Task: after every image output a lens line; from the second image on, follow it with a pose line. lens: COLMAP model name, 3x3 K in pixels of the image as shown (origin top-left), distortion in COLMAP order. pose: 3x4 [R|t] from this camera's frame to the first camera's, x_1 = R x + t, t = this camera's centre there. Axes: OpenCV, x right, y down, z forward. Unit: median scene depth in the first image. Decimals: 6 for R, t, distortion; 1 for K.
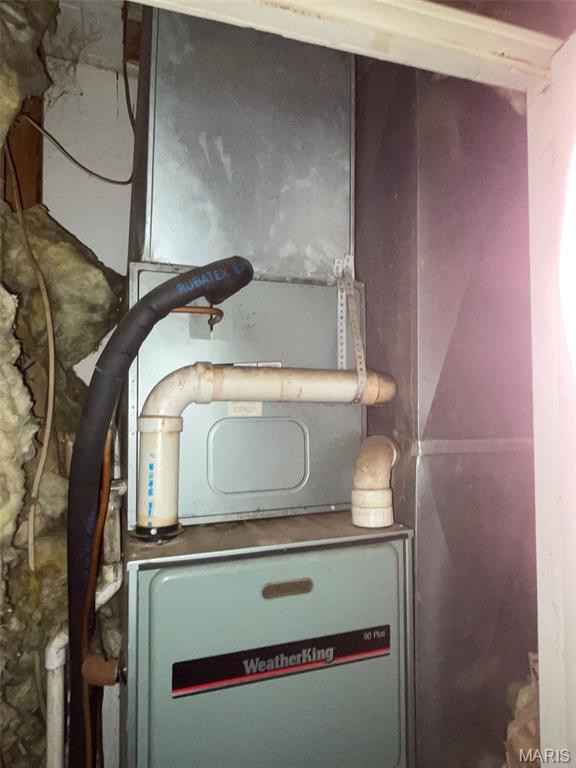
lens RADIAL K [[470.1, 0, 288.3], [0, 470.1, 381.5], [0, 0, 1]] dist [-0.003757, 0.002378]
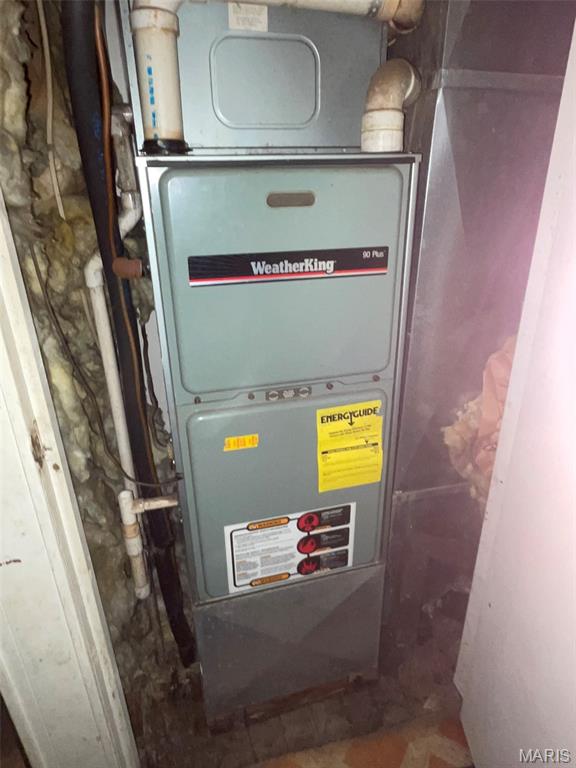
lens RADIAL K [[470.1, 0, 289.4], [0, 470.1, 382.7], [0, 0, 1]] dist [-0.003757, 0.002378]
pose [[0.996768, 0.022441, -0.077133, 0.082420], [0.013010, 0.902415, 0.430672, 0.343156], [0.079271, -0.430283, 0.899207, -0.119225]]
